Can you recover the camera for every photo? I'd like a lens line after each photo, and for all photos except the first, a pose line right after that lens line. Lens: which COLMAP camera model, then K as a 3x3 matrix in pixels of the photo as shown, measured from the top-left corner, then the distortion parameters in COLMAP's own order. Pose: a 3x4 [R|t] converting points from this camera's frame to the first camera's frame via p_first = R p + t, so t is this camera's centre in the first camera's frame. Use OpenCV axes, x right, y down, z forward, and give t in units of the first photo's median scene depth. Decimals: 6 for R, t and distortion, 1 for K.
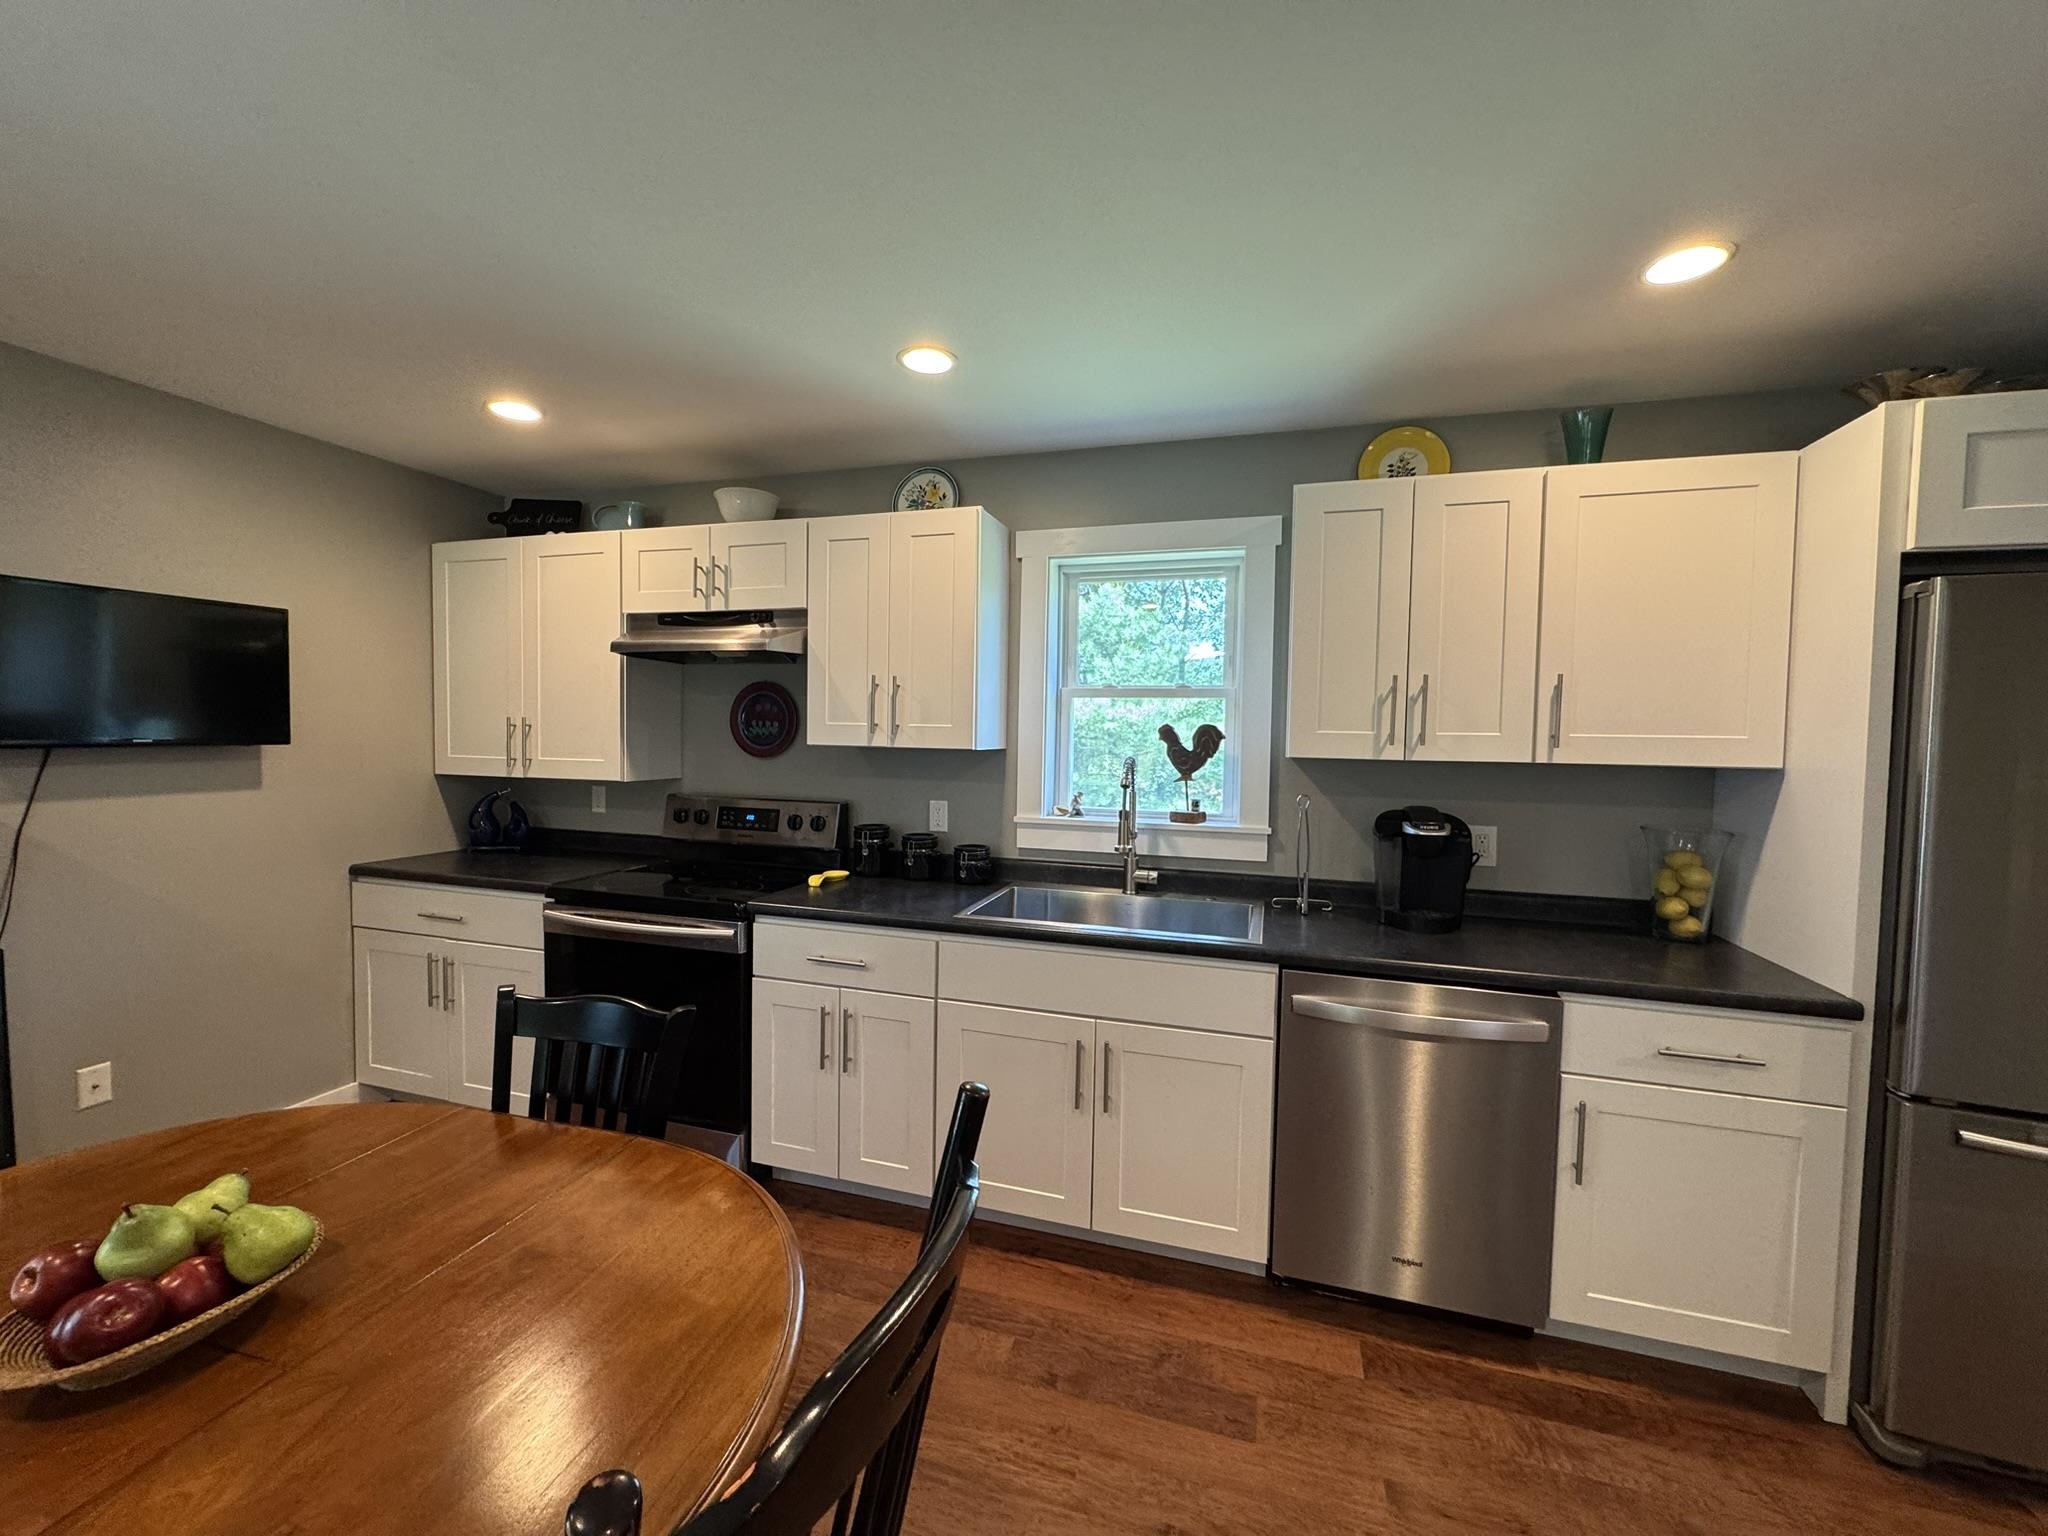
lens RADIAL K [[813.7, 0, 1023.6], [0, 813.7, 764.2], [0, 0, 1]] dist [-0.002186, 0.000038]
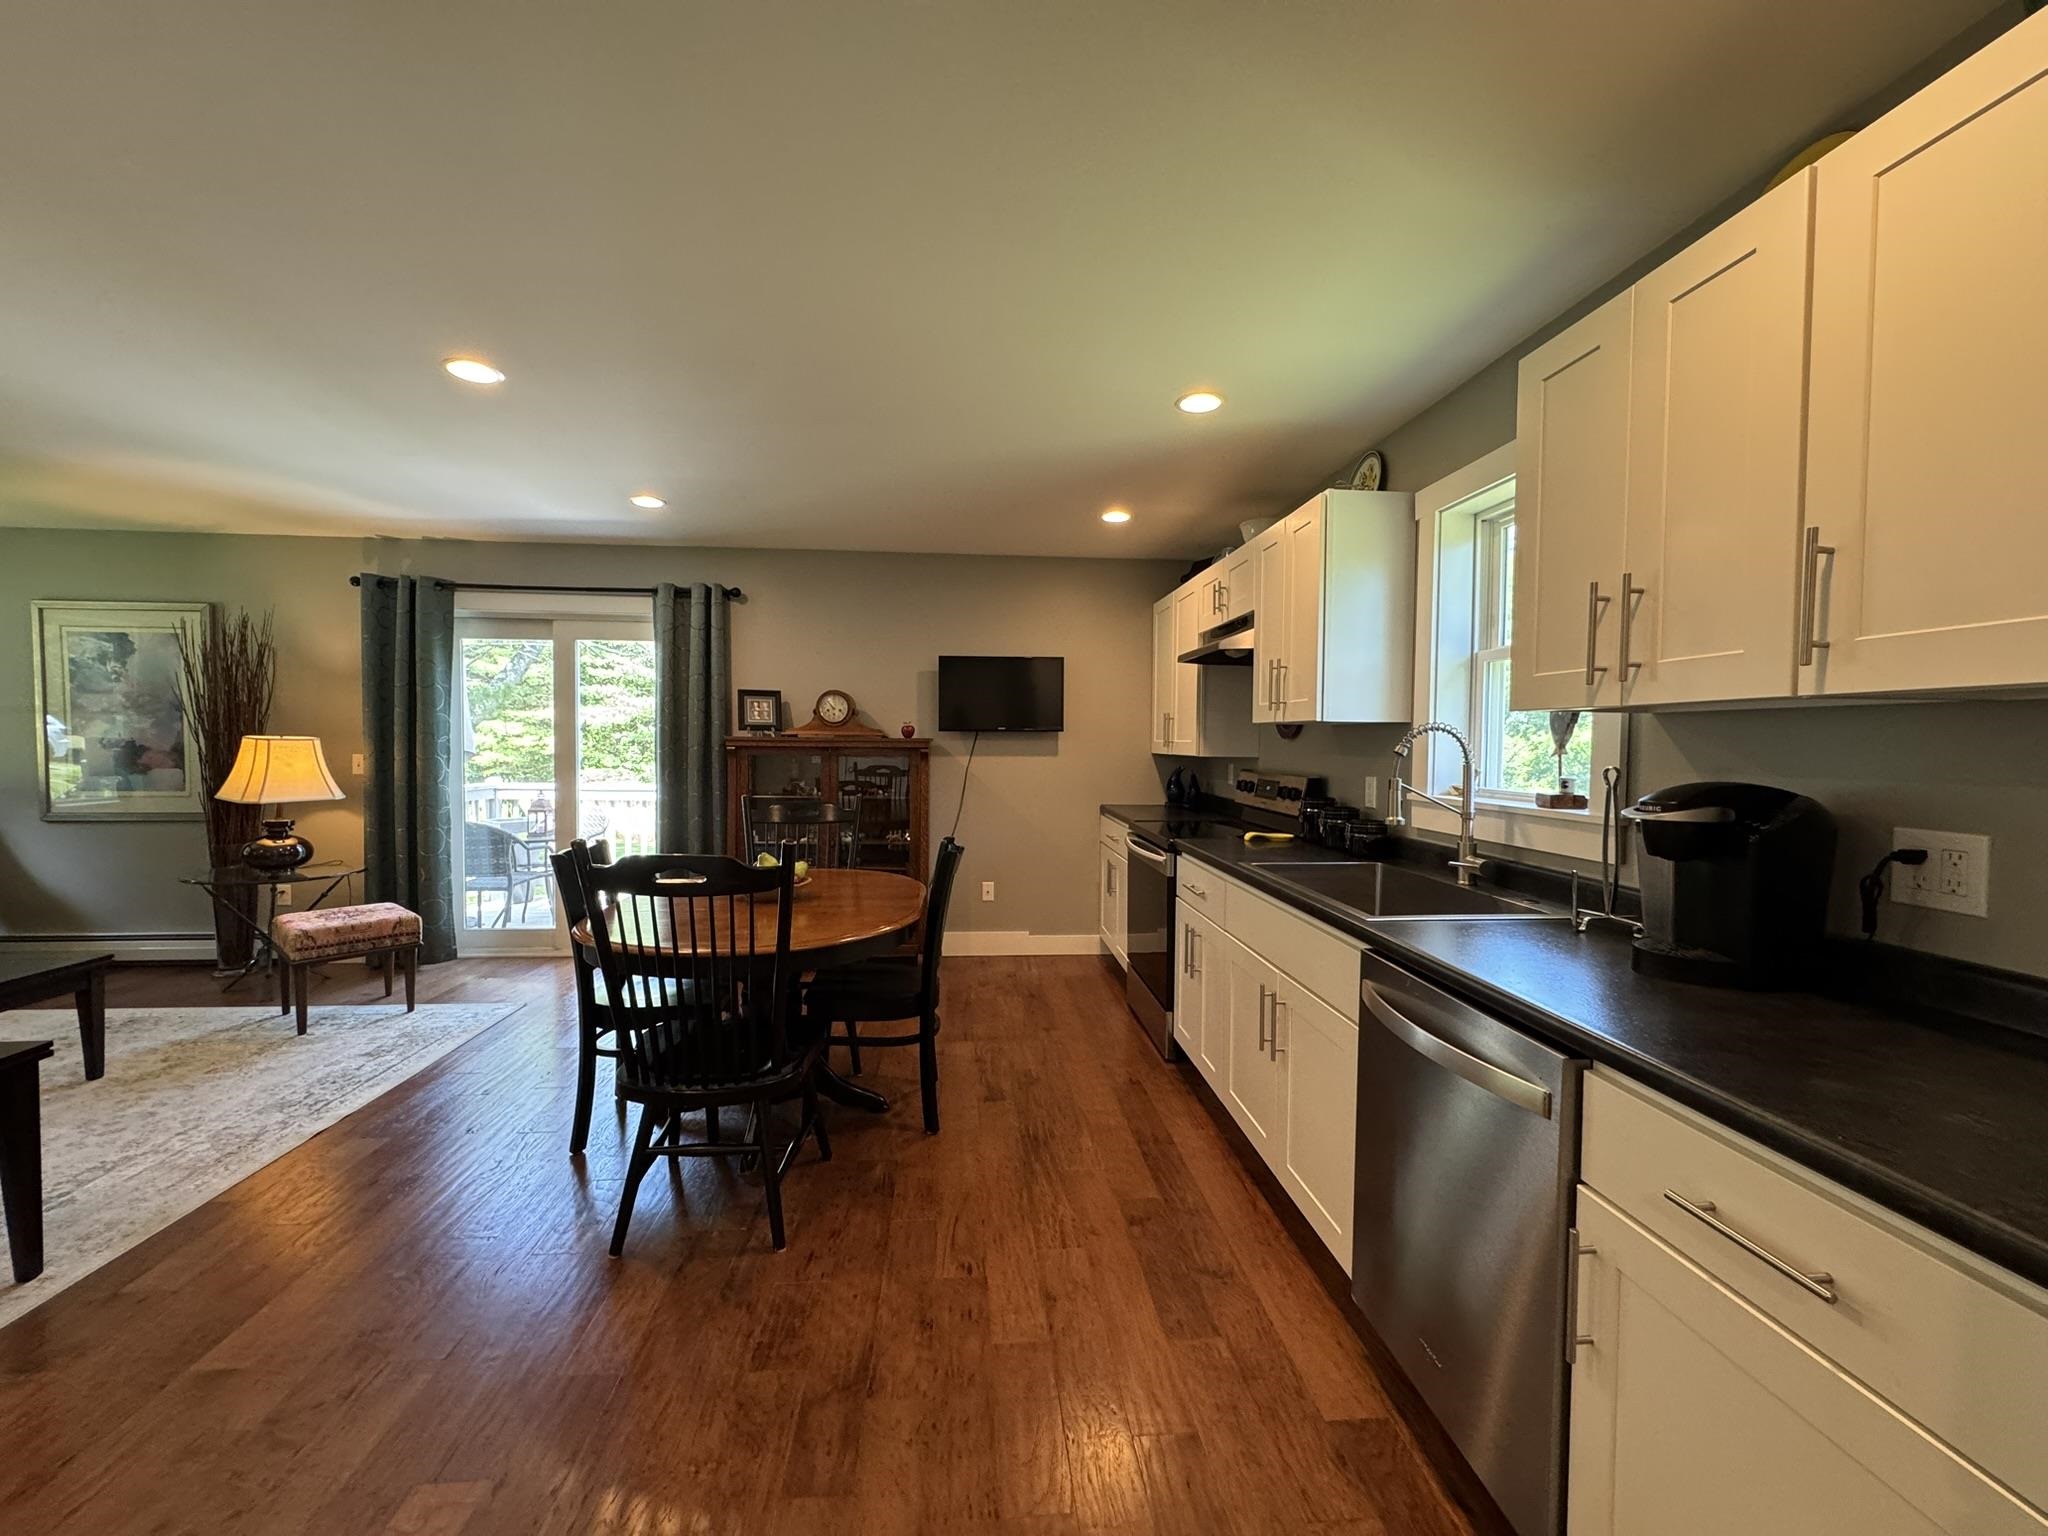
lens RADIAL K [[815.1, 0, 1023.4], [0, 815.1, 765.1], [0, 0, 1]] dist [-0.001379, 0.000215]
pose [[0.370470, 0.016322, -0.928701, 0.753576], [-0.042237, 0.999107, 0.000710, 0.052976], [0.927884, 0.038962, 0.370829, 0.247815]]
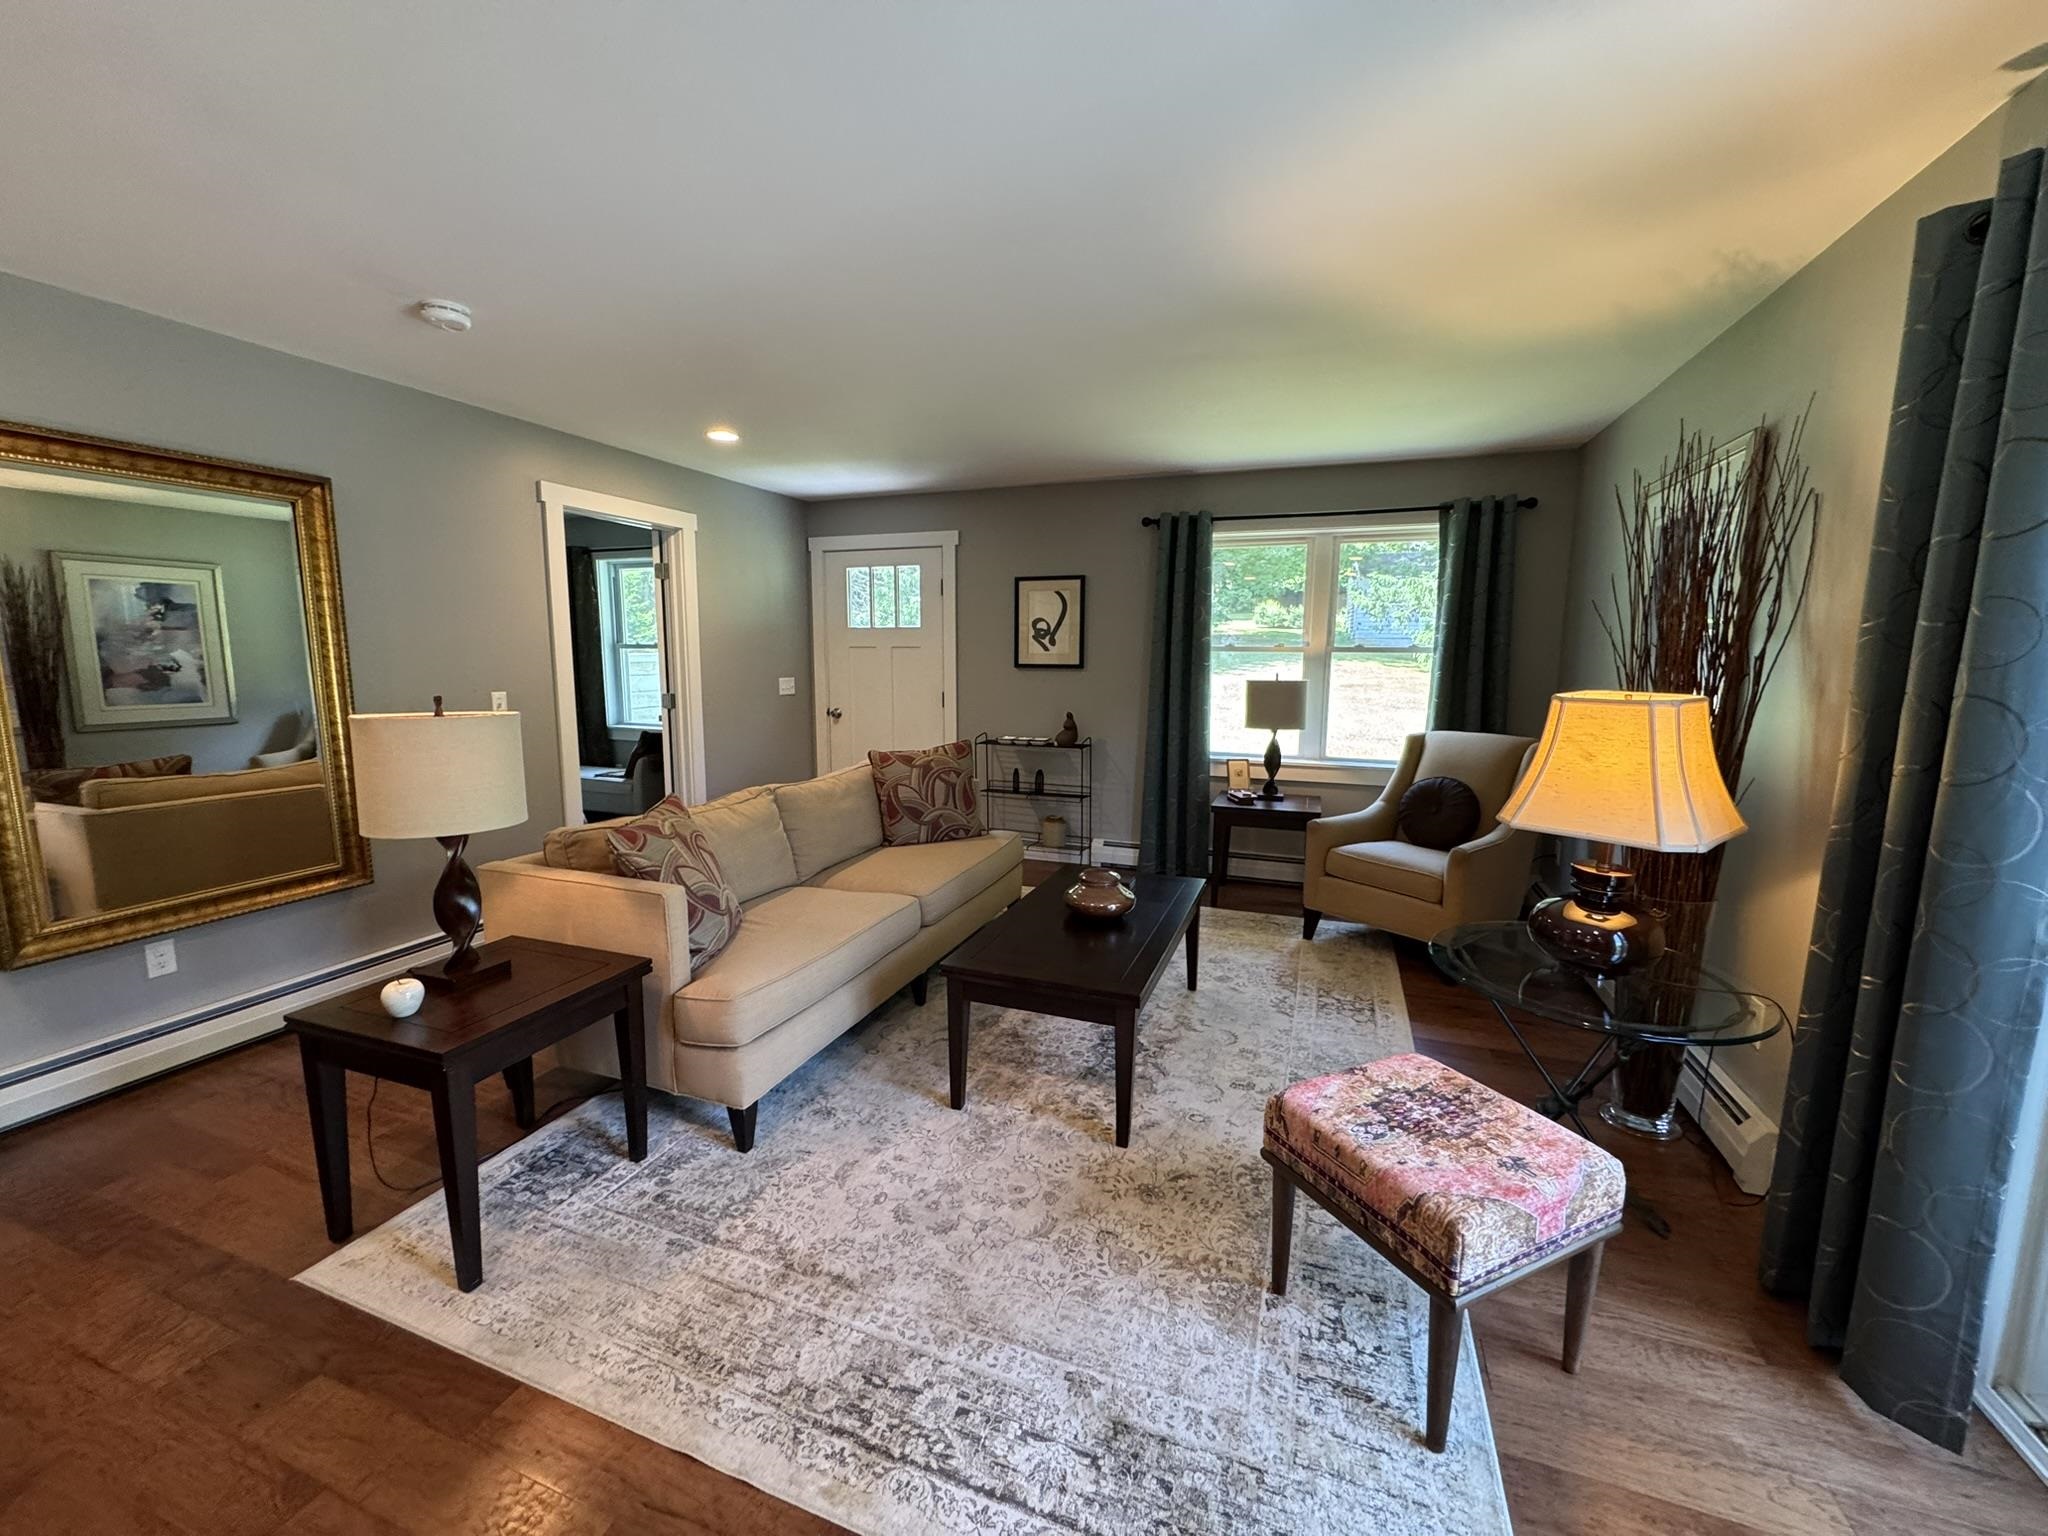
lens RADIAL K [[813.7, 0, 1023.6], [0, 813.7, 764.2], [0, 0, 1]] dist [-0.002186, 0.000038]
pose [[-0.997864, -0.032314, 0.056771, -0.727827], [-0.021635, 0.983514, 0.179536, 0.002852], [-0.061636, 0.177924, -0.982112, 0.255470]]
